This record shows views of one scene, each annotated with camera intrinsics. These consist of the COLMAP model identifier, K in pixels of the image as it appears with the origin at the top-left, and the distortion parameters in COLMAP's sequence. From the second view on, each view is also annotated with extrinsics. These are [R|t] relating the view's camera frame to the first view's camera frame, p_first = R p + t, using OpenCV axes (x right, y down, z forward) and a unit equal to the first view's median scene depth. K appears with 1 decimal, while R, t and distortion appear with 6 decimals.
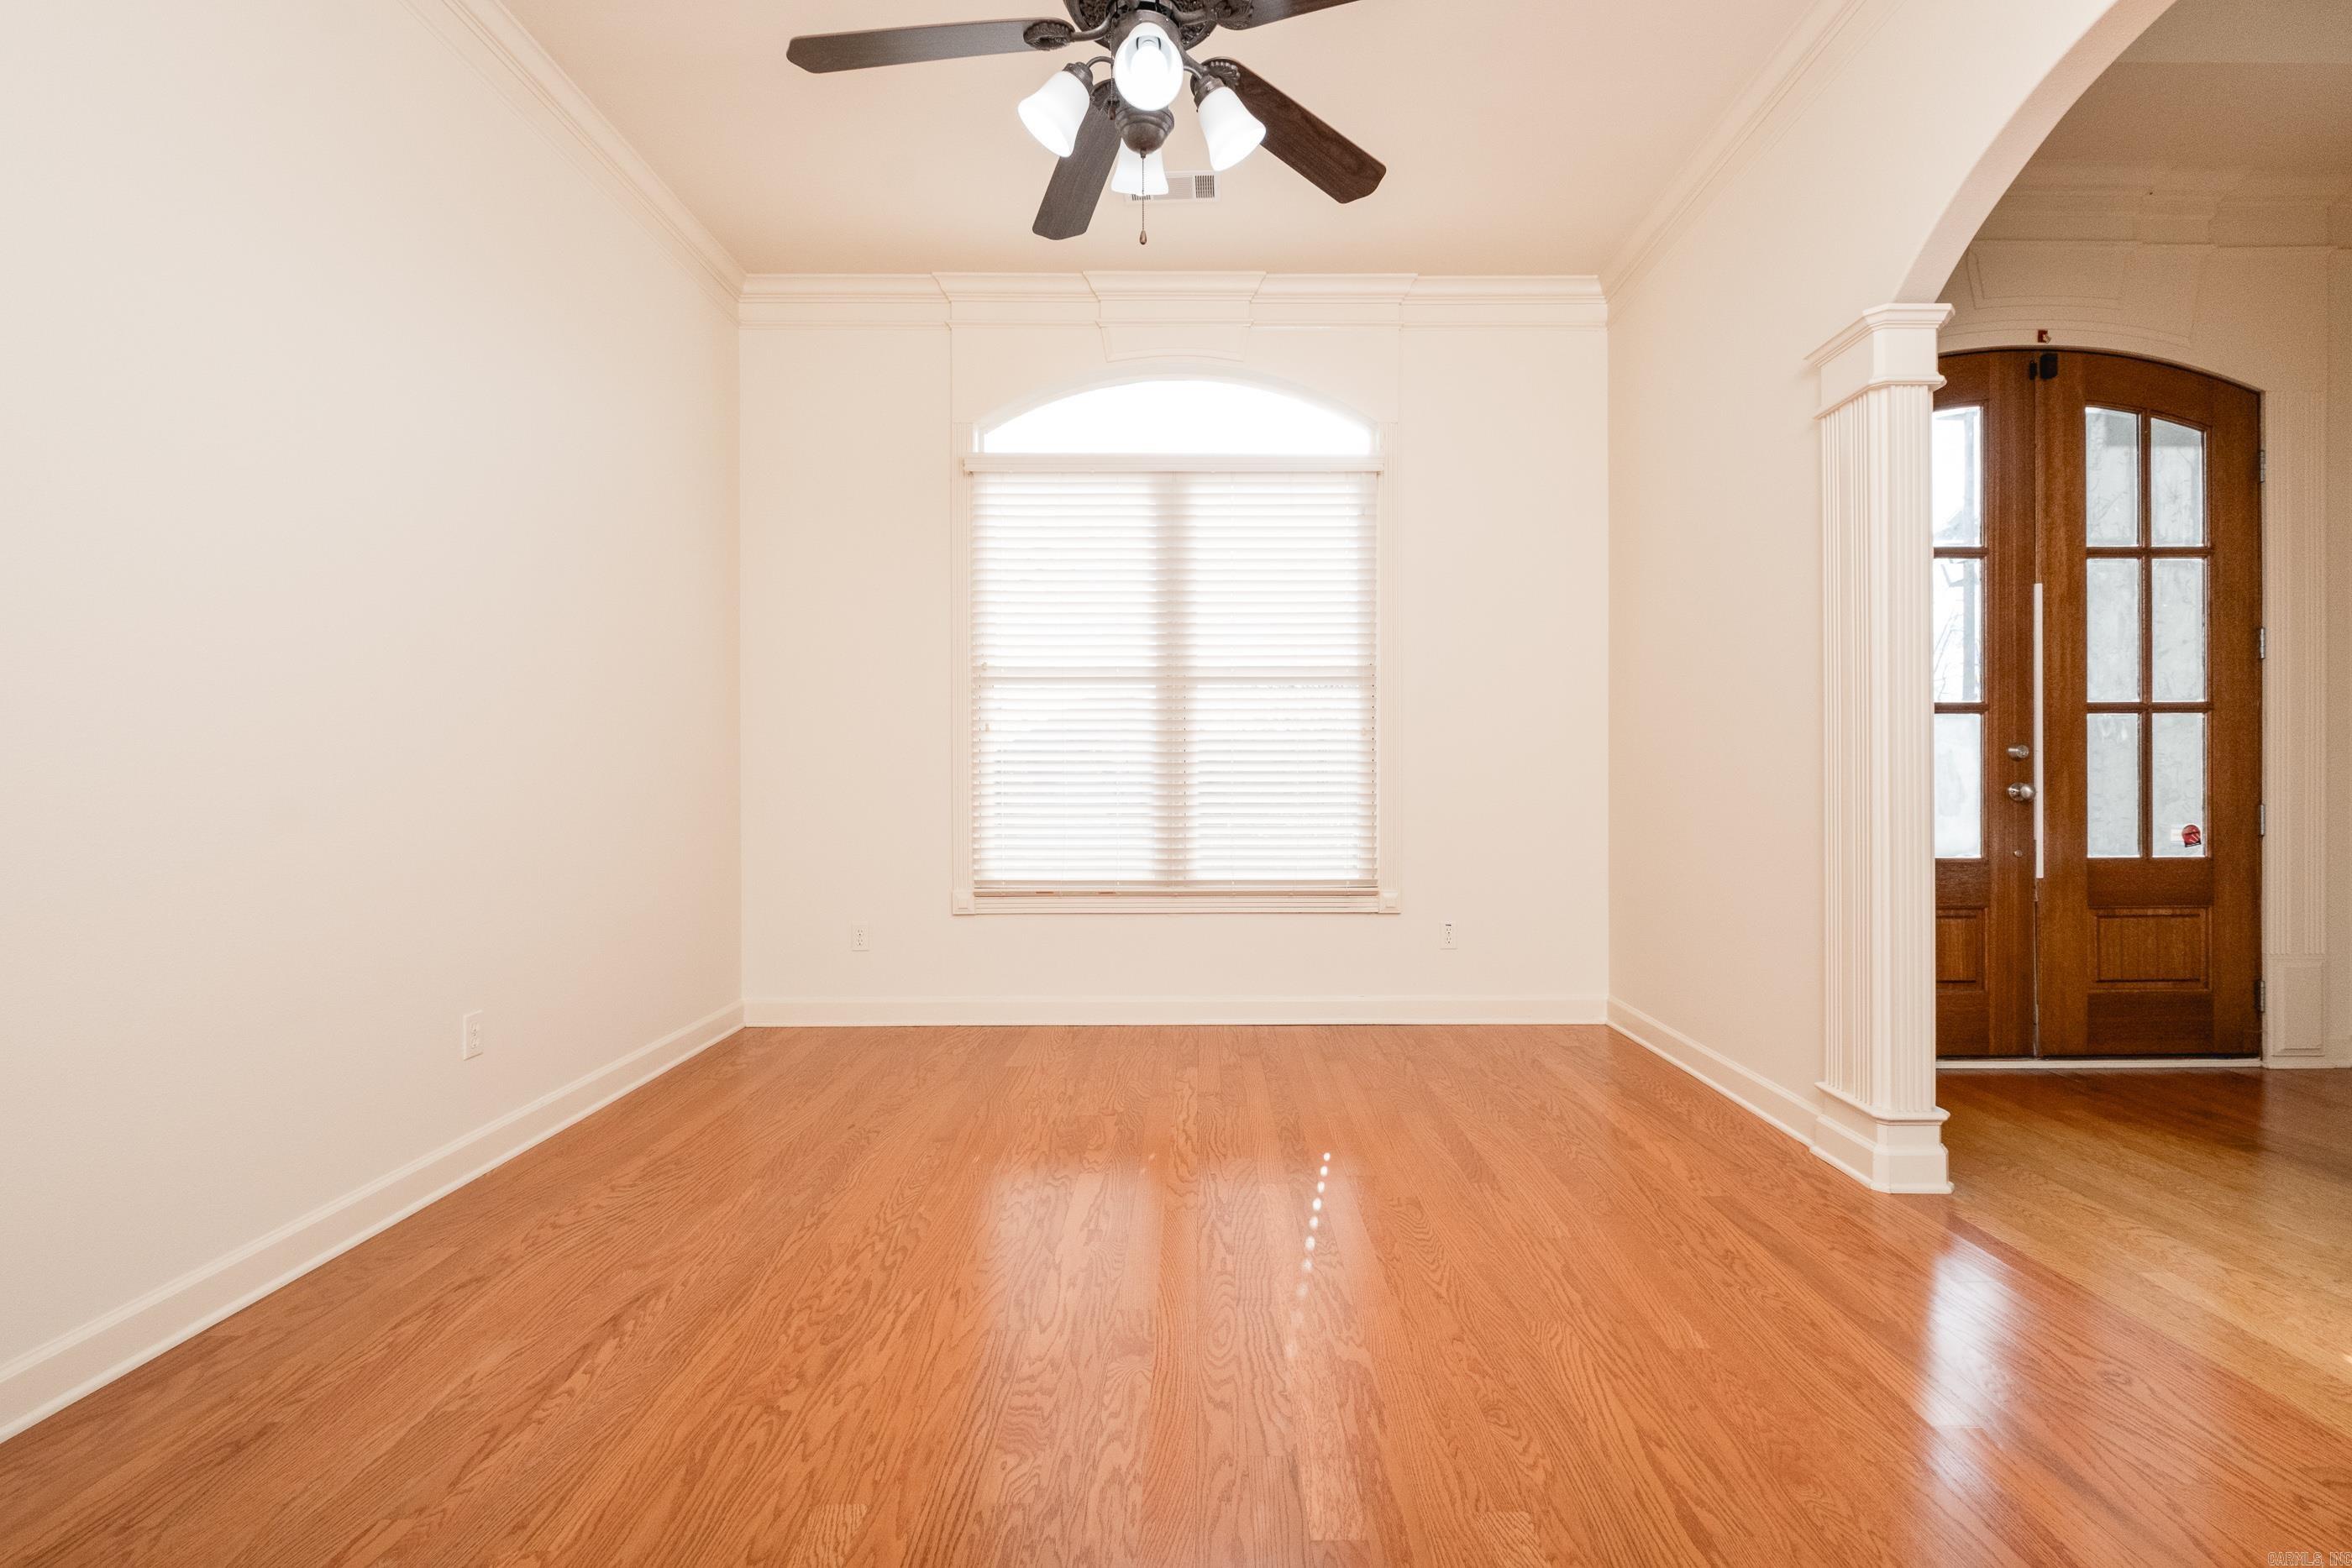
lens RADIAL K [[1010.8, 0, 1182.9], [0, 1010.8, 774.4], [0, 0, 1]] dist [-0.000475, -0.000495]
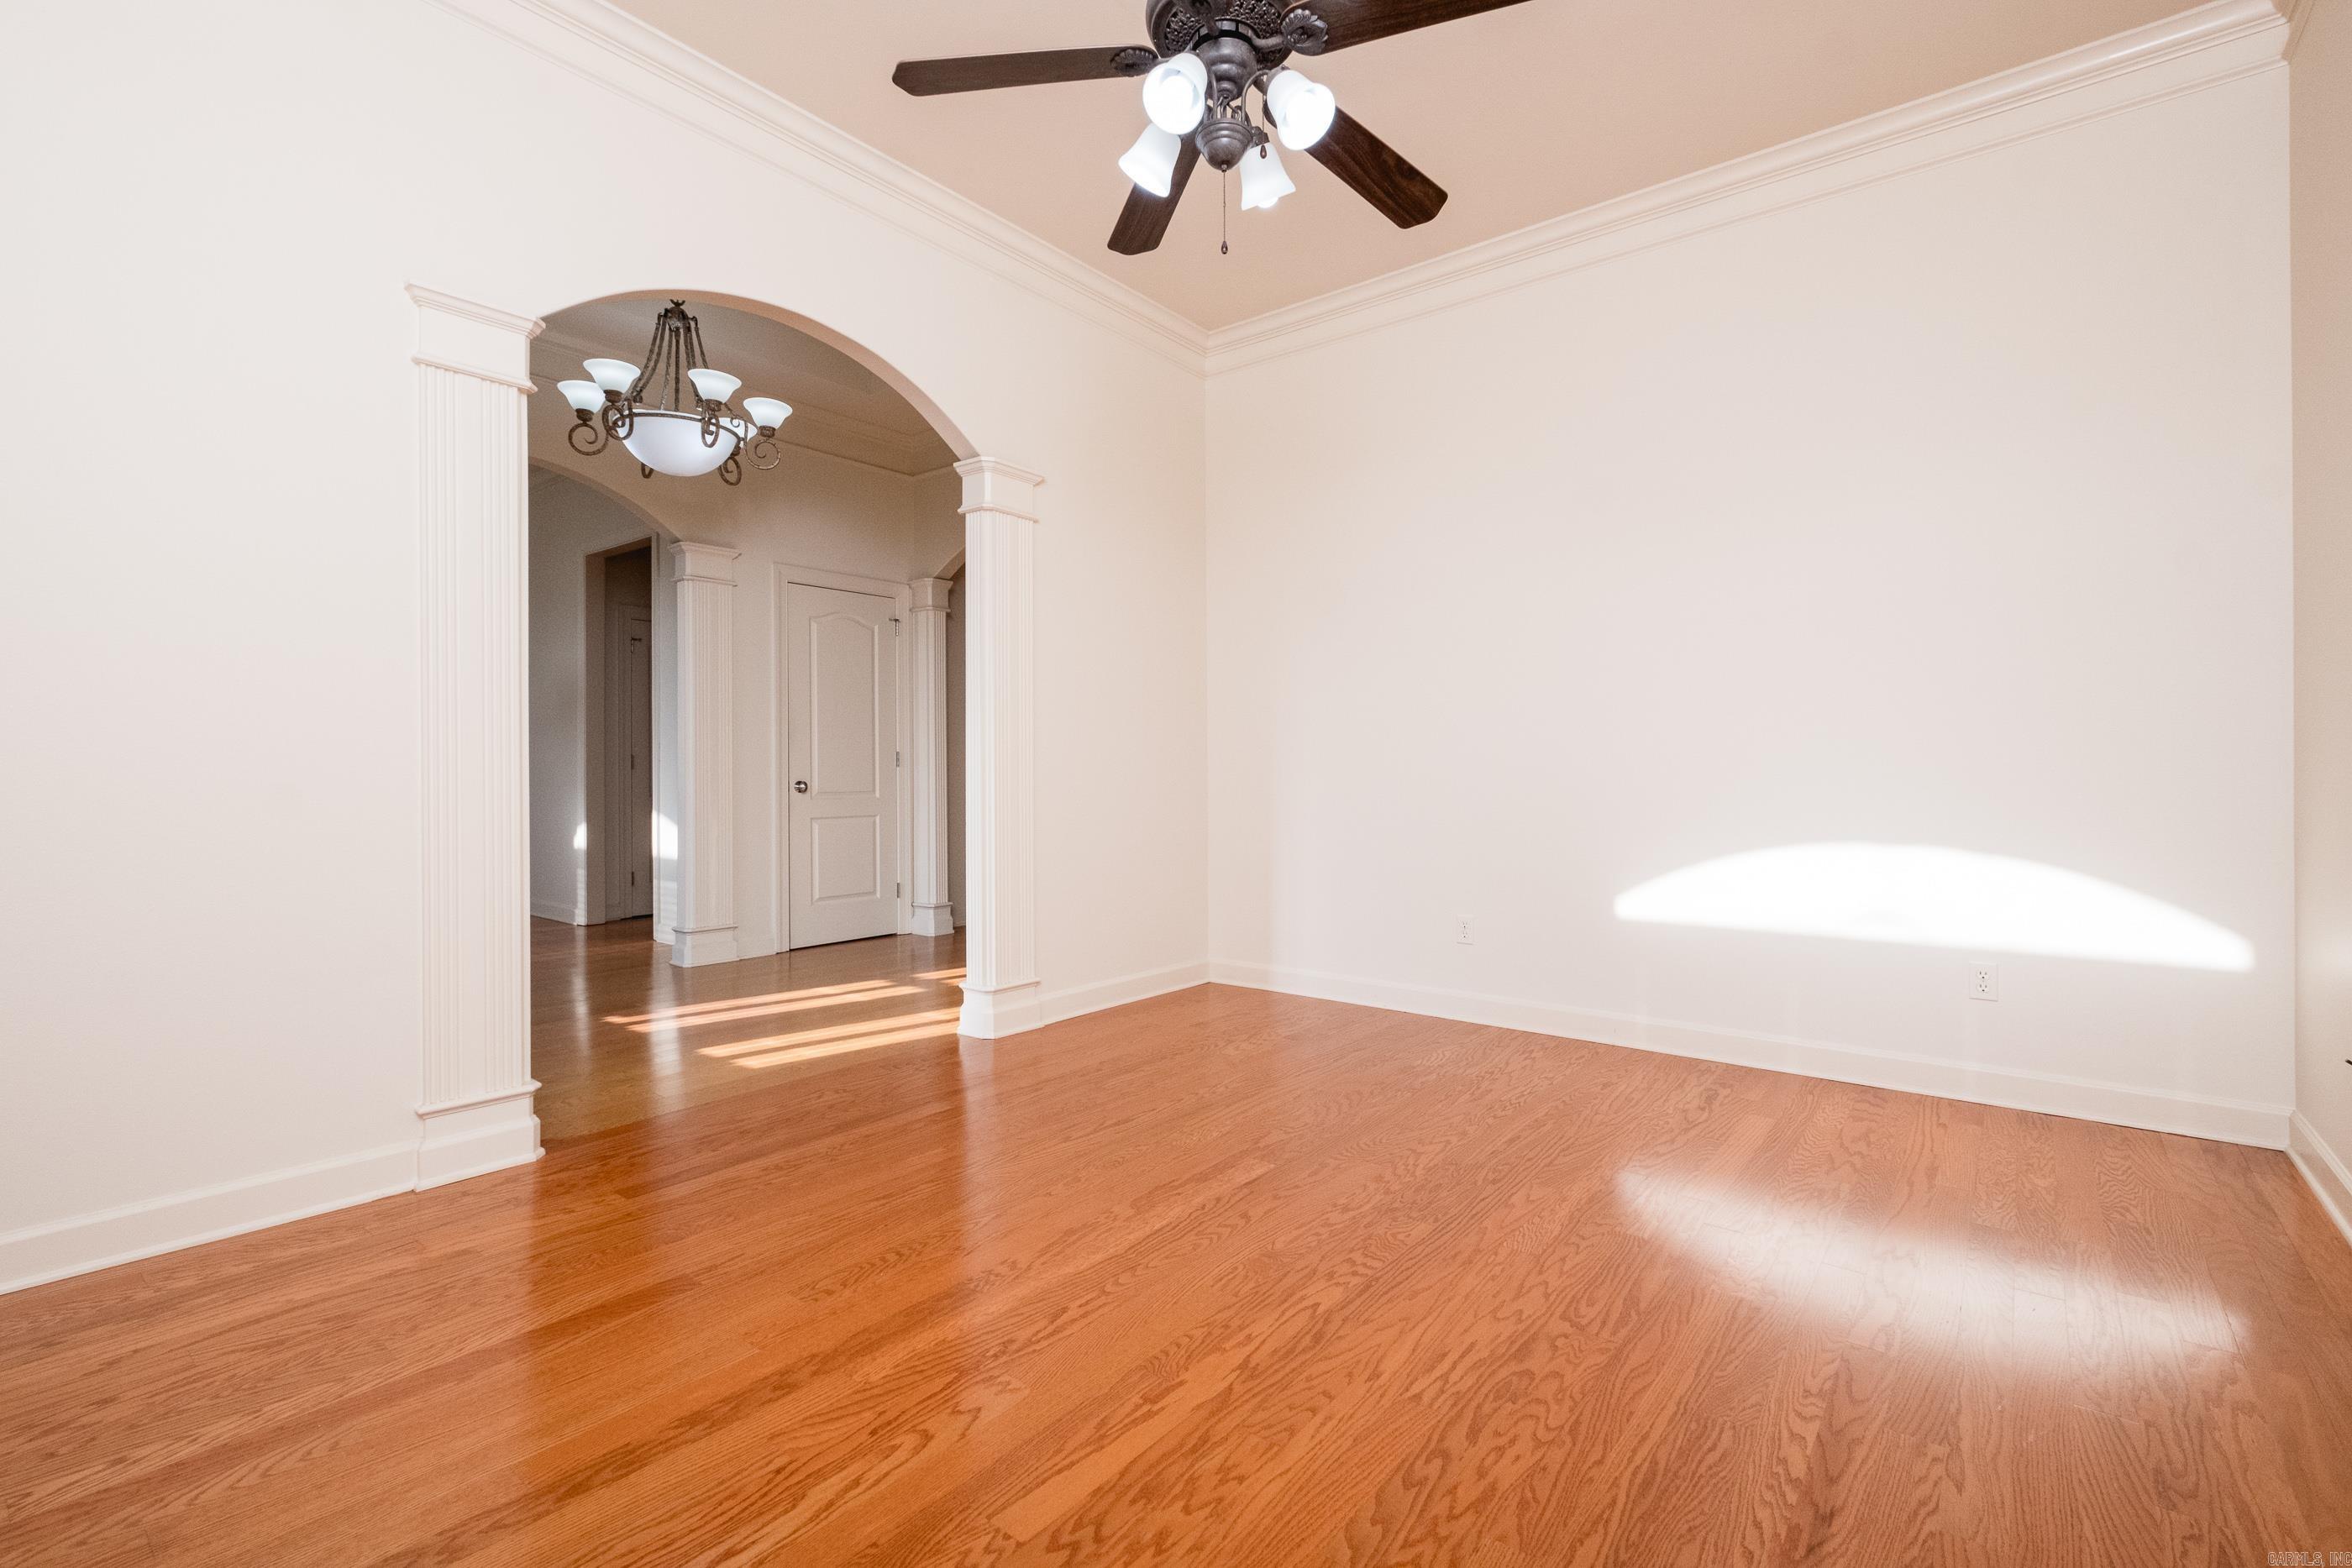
lens RADIAL K [[1010.8, 0, 1182.9], [0, 1010.8, 774.4], [0, 0, 1]] dist [-0.000475, -0.000495]
pose [[-0.780764, 0.002565, 0.624820, -0.672061], [0.001410, 0.999996, -0.002344, 0.017636], [-0.624824, -0.000949, -0.780765, 1.882835]]
